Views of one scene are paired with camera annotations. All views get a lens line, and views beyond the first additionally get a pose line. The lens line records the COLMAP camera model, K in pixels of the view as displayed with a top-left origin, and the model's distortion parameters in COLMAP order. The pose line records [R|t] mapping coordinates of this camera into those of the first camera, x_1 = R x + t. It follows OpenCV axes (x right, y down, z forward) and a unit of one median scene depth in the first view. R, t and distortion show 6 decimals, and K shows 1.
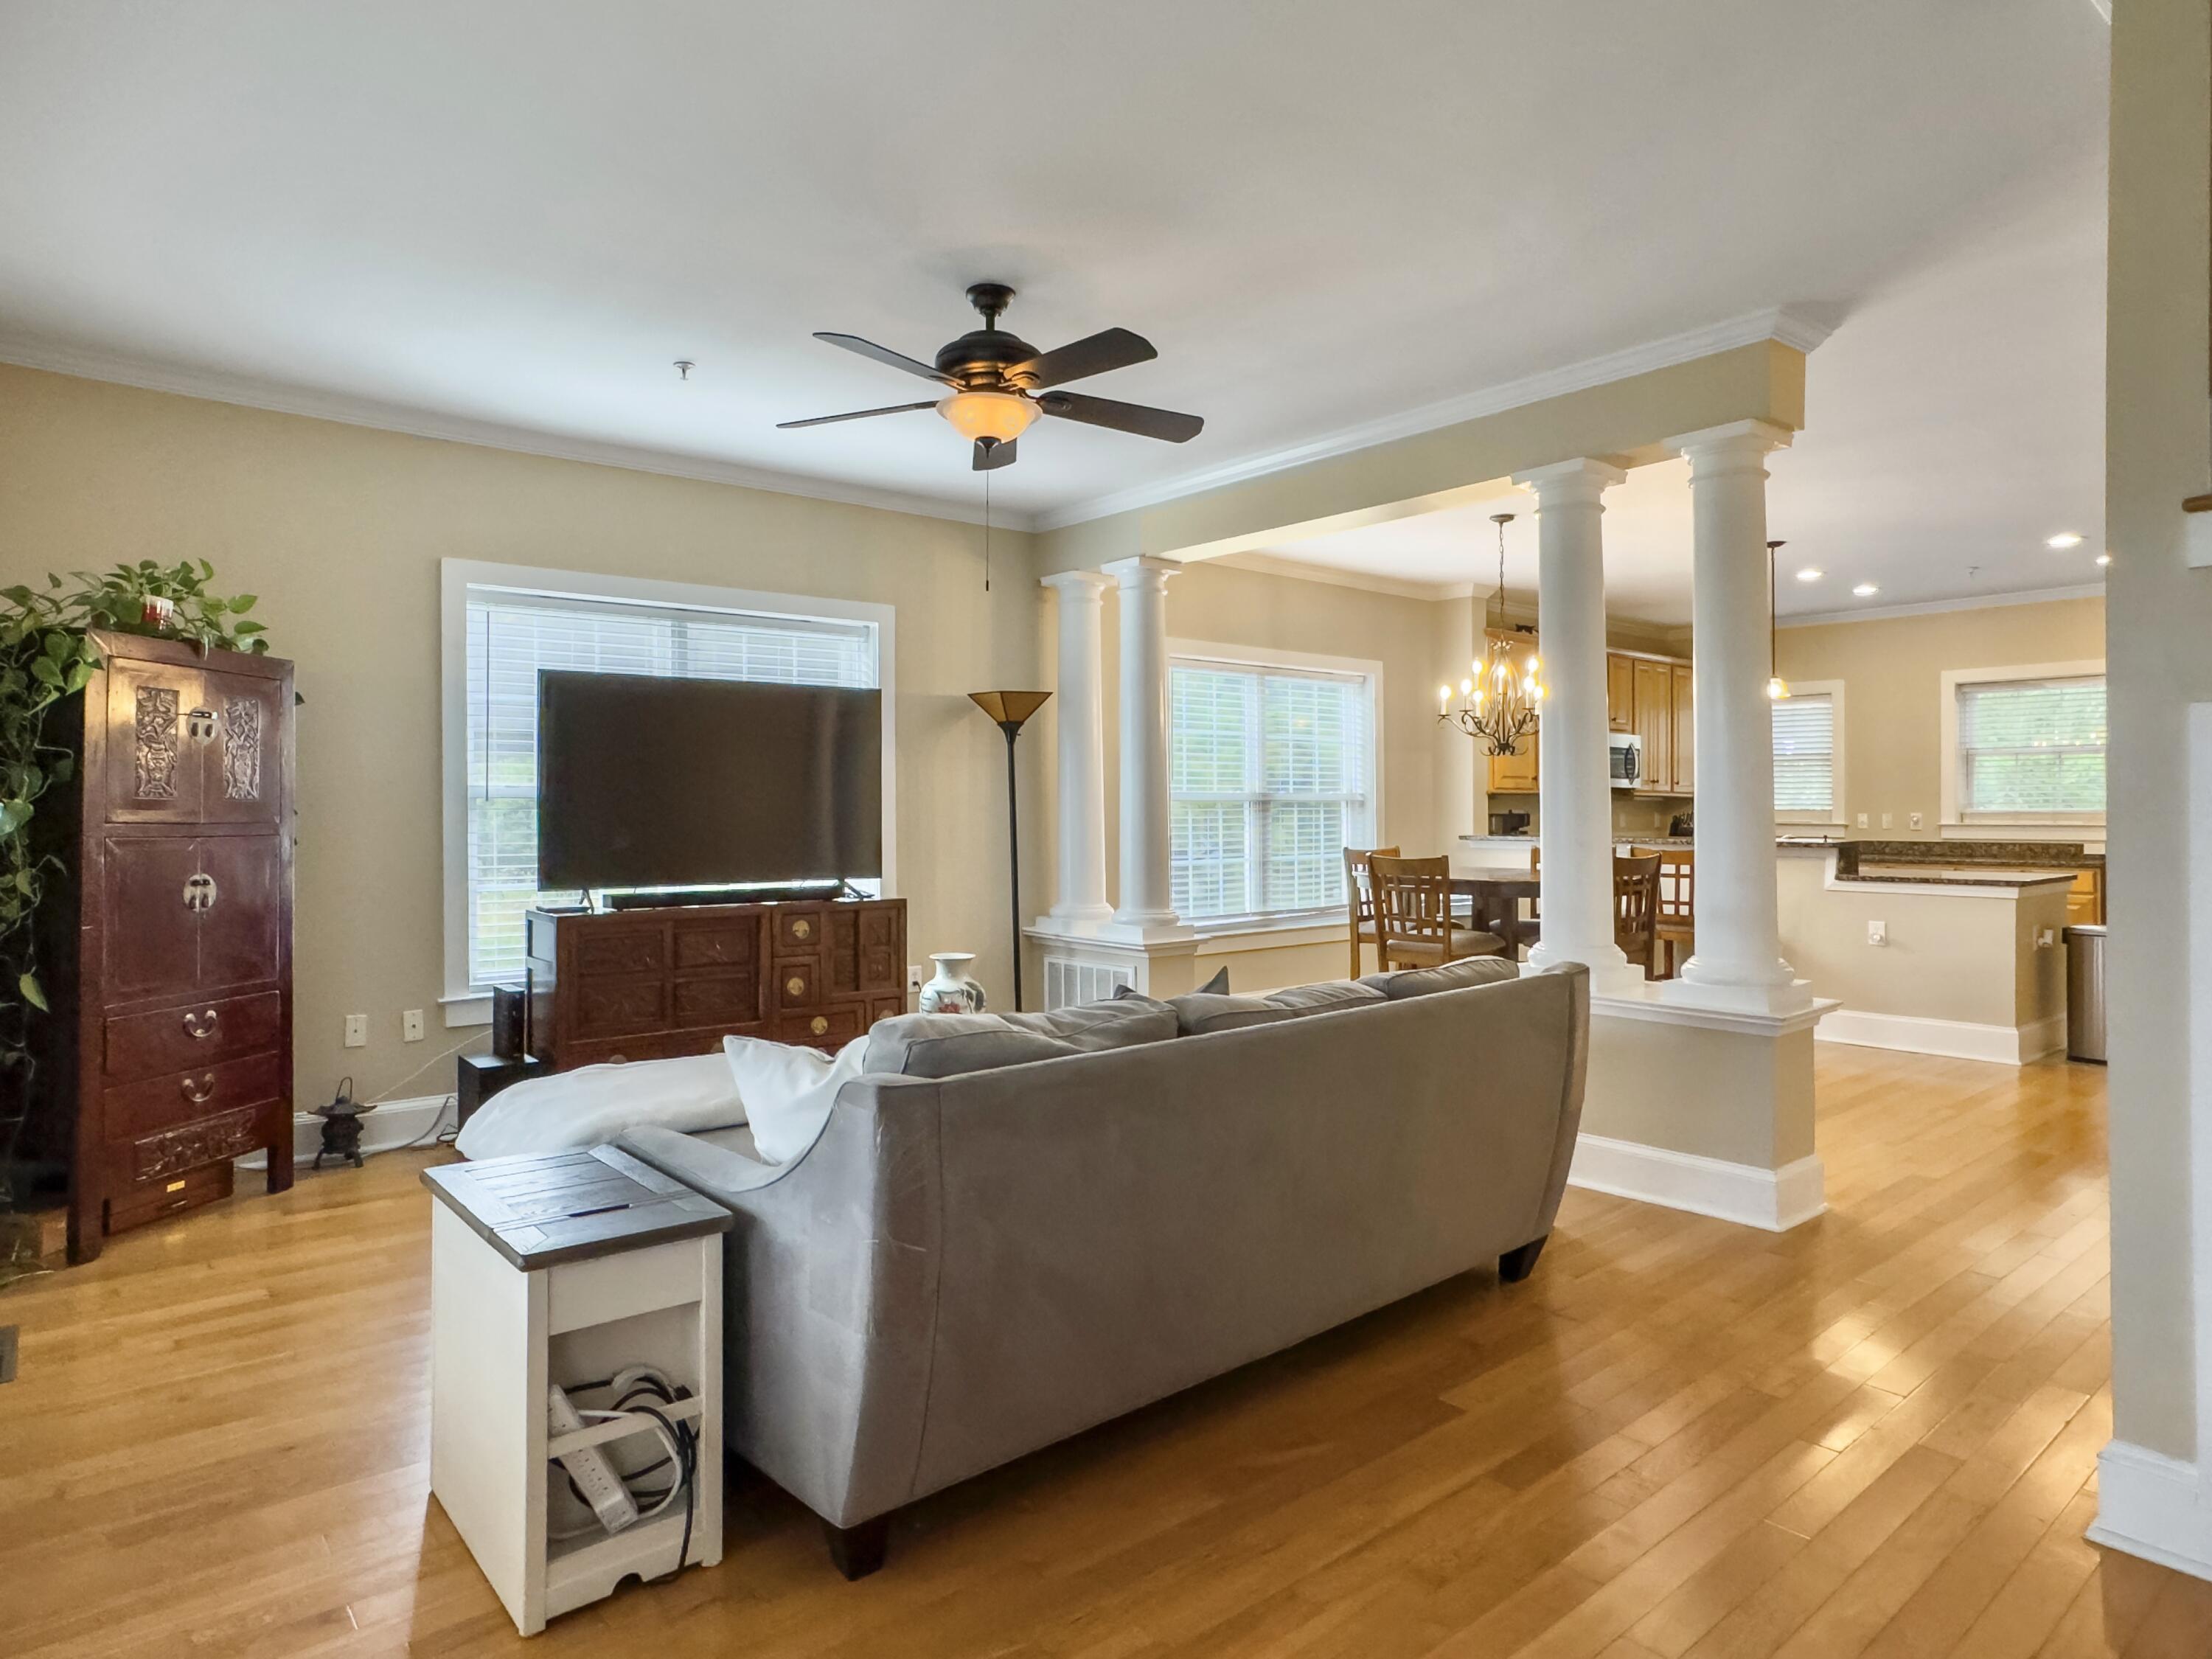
lens RADIAL K [[1286.3, 0, 1096.1], [0, 1286.3, 792.2], [0, 0, 1]] dist [-0.044887, 0.036697]
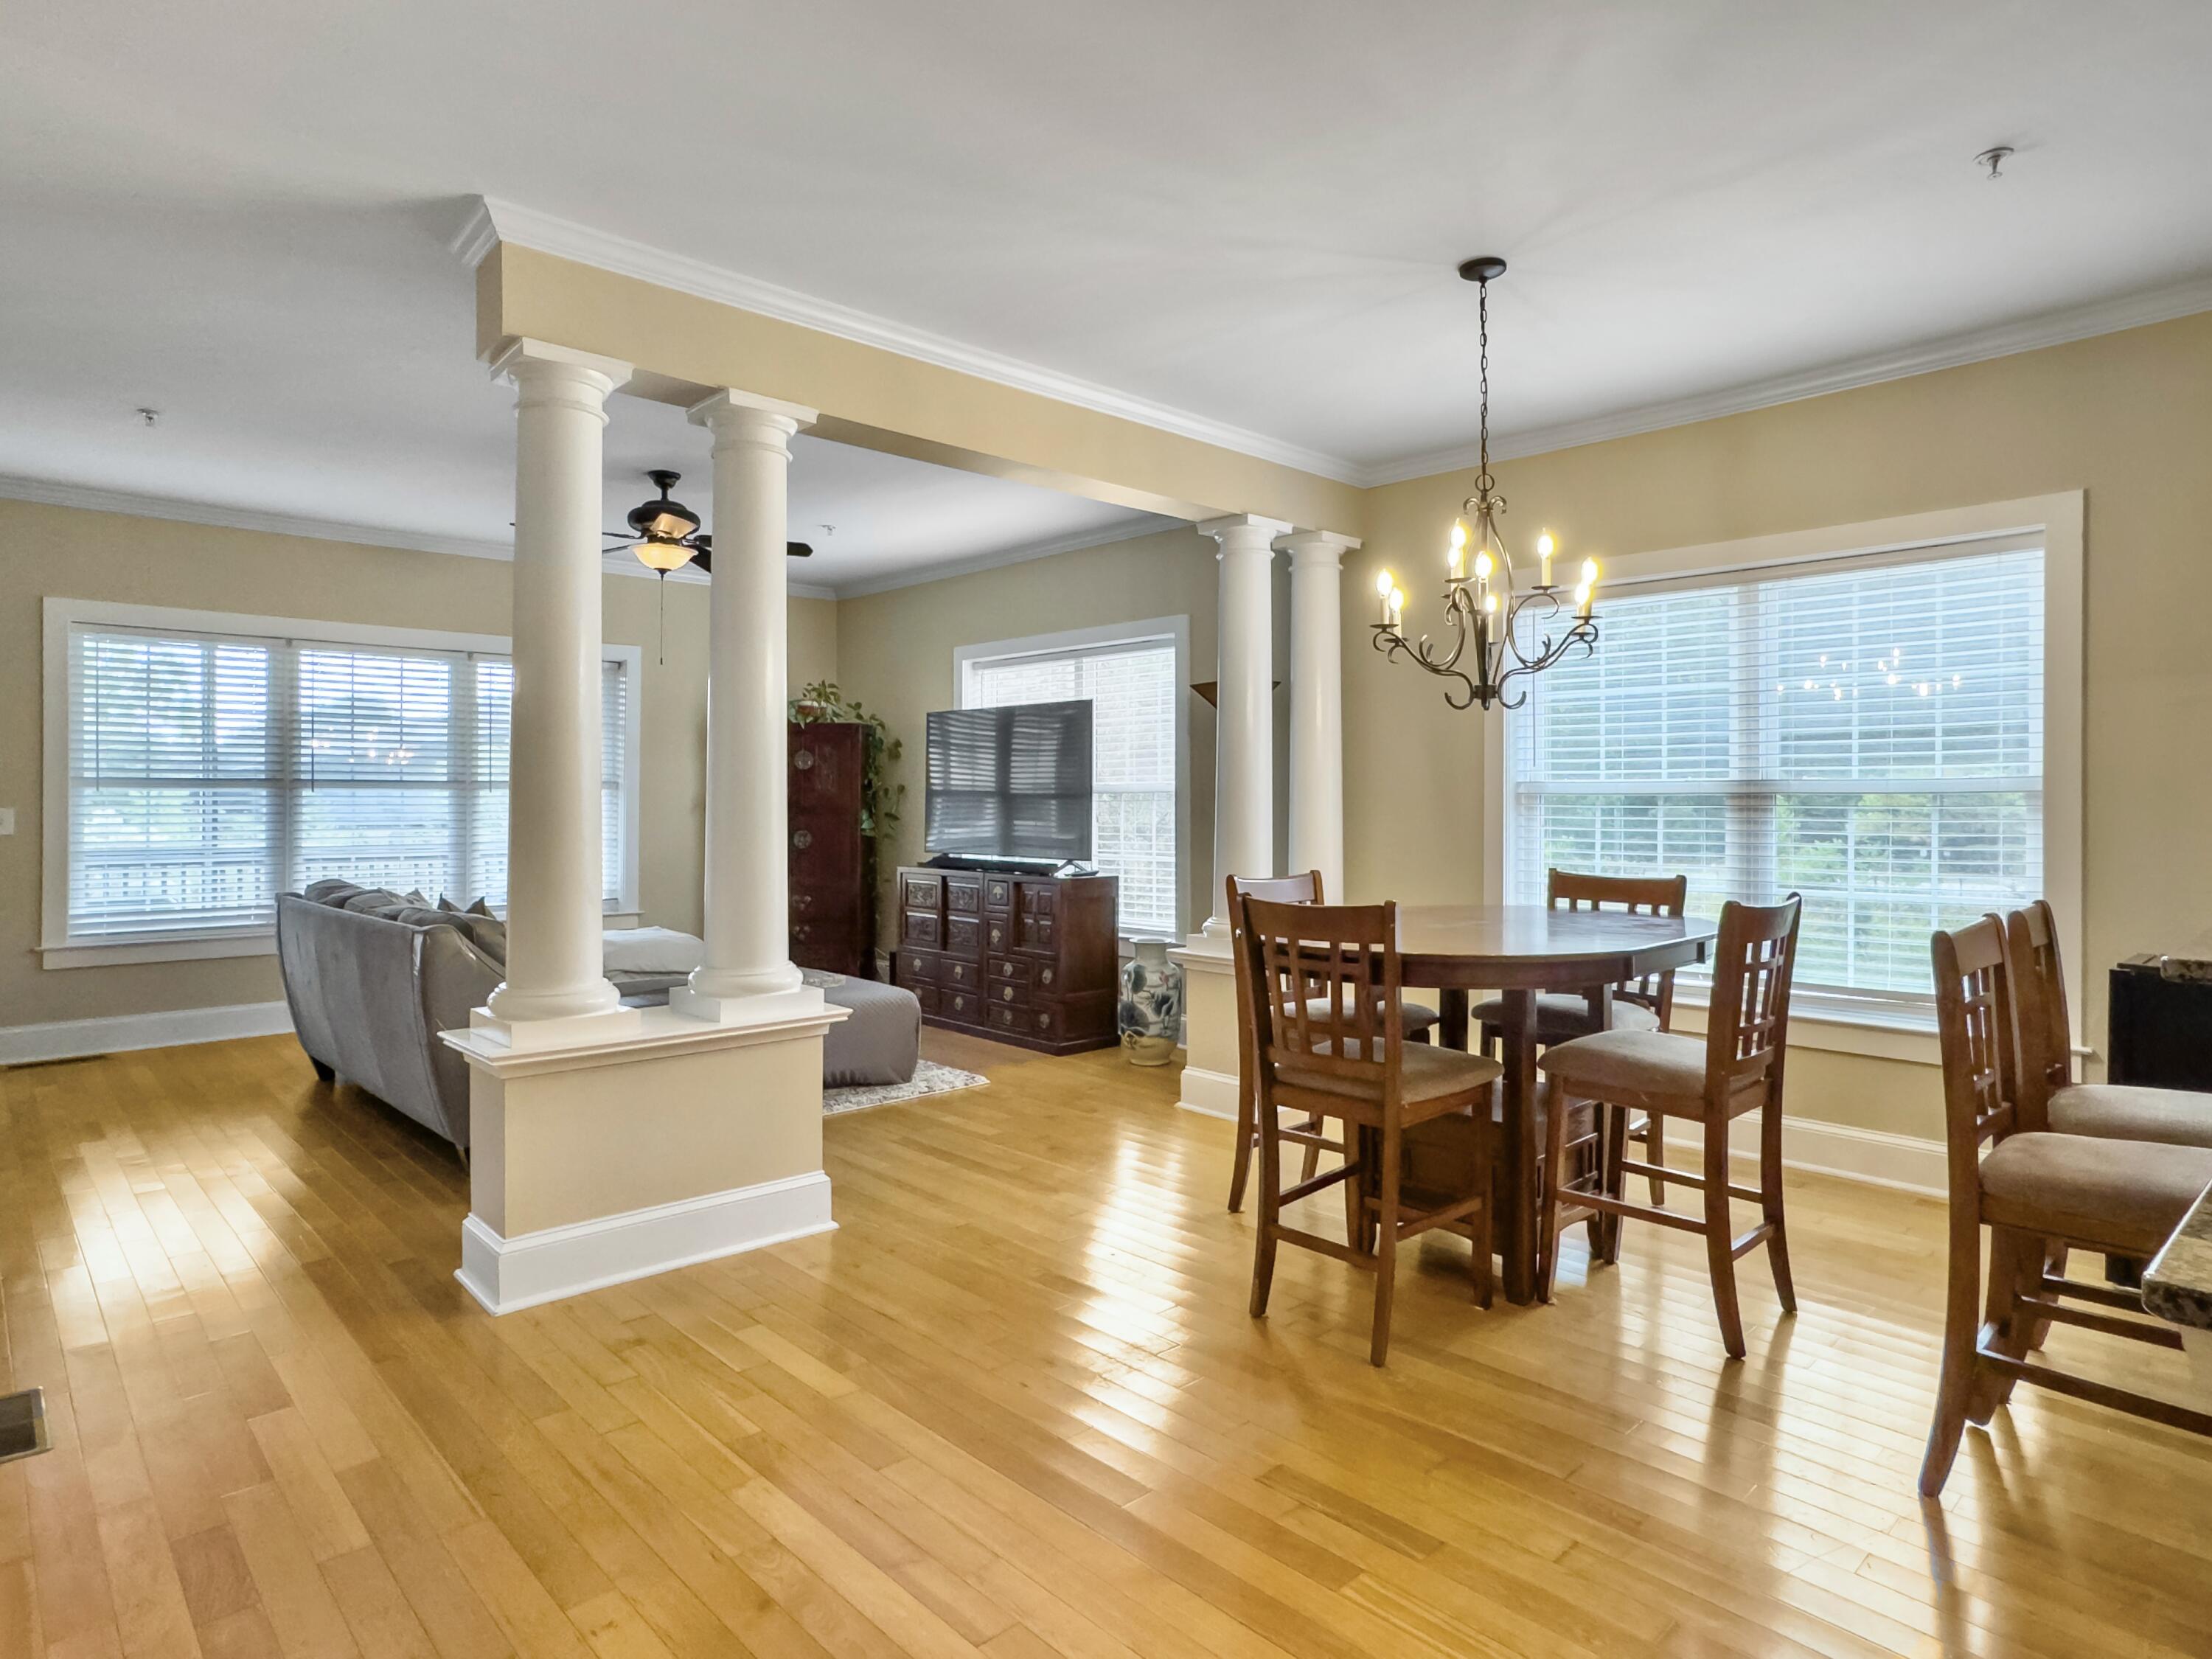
lens RADIAL K [[1286.3, 0, 1086.4], [0, 1286.3, 801.4], [0, 0, 1]] dist [-0.044887, 0.036697]
pose [[0.048858, 0.002559, -0.998802, 0.638322], [0.011729, 0.999926, 0.003136, 0.004798], [0.998737, -0.011868, 0.048824, 0.611170]]
